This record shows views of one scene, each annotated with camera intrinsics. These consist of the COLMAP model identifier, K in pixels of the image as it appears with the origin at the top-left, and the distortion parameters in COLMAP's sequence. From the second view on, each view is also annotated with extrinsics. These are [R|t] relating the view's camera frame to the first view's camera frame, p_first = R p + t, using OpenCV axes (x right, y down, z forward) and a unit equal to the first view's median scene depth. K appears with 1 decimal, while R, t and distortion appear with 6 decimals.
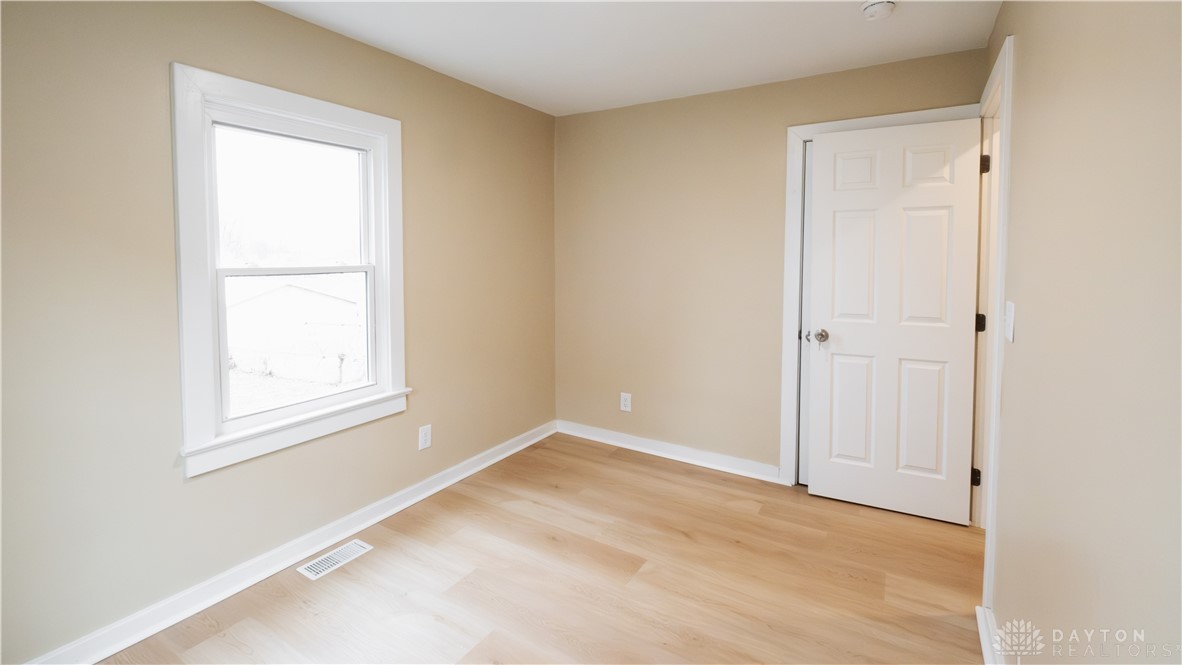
lens RADIAL K [[514.0, 0, 588.1], [0, 514.0, 296.3], [0, 0, 1]] dist [-0.001162, -0.000191]
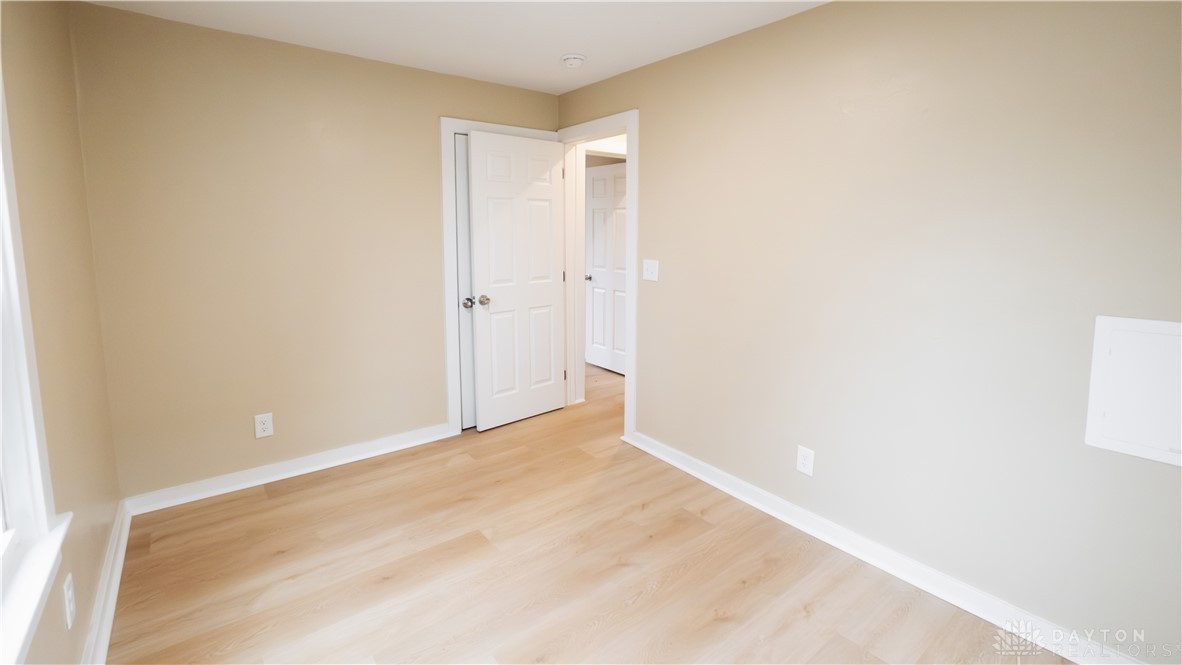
lens RADIAL K [[516.7, 0, 591.5], [0, 516.7, 304.3], [0, 0, 1]] dist [-0.000763, -0.000097]
pose [[0.341651, -0.141206, 0.929158, -0.628984], [0.074863, 0.989596, 0.122864, -0.047608], [-0.936841, 0.027583, 0.348667, 0.352398]]
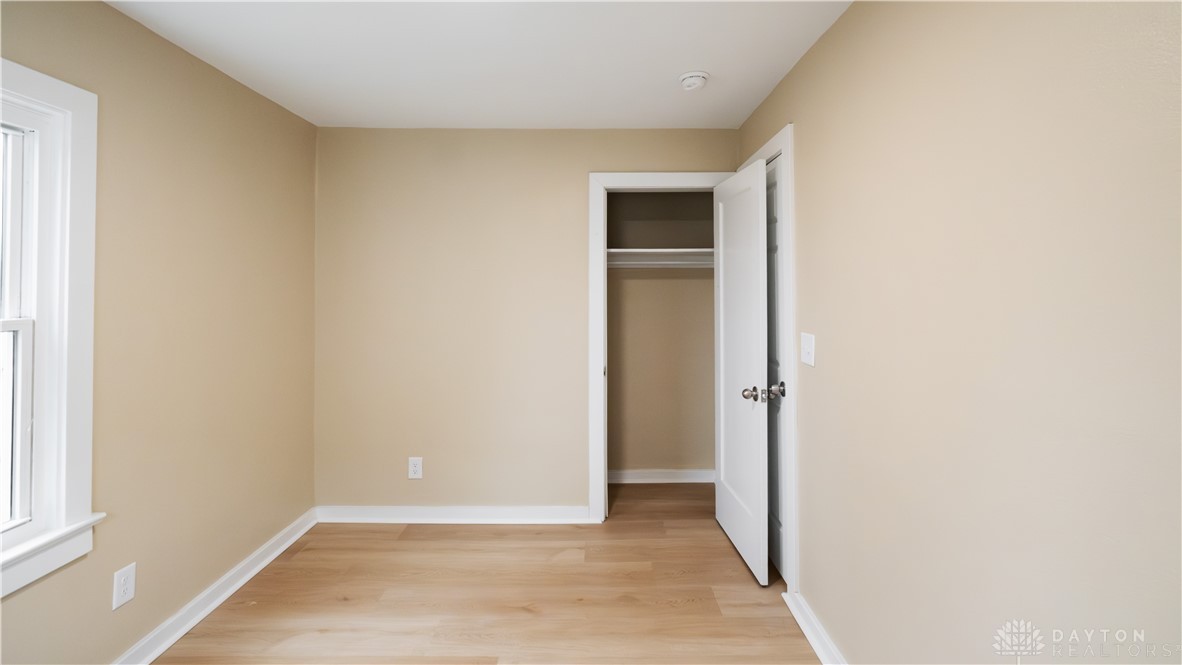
lens RADIAL K [[518.2, 0, 597.7], [0, 518.2, 292.0], [0, 0, 1]] dist [-0.000257, 0.000382]
pose [[0.847517, -0.007747, 0.530711, -0.169813], [0.048281, 0.996873, -0.062551, -0.021798], [-0.528567, 0.078636, 0.845241, 0.127618]]
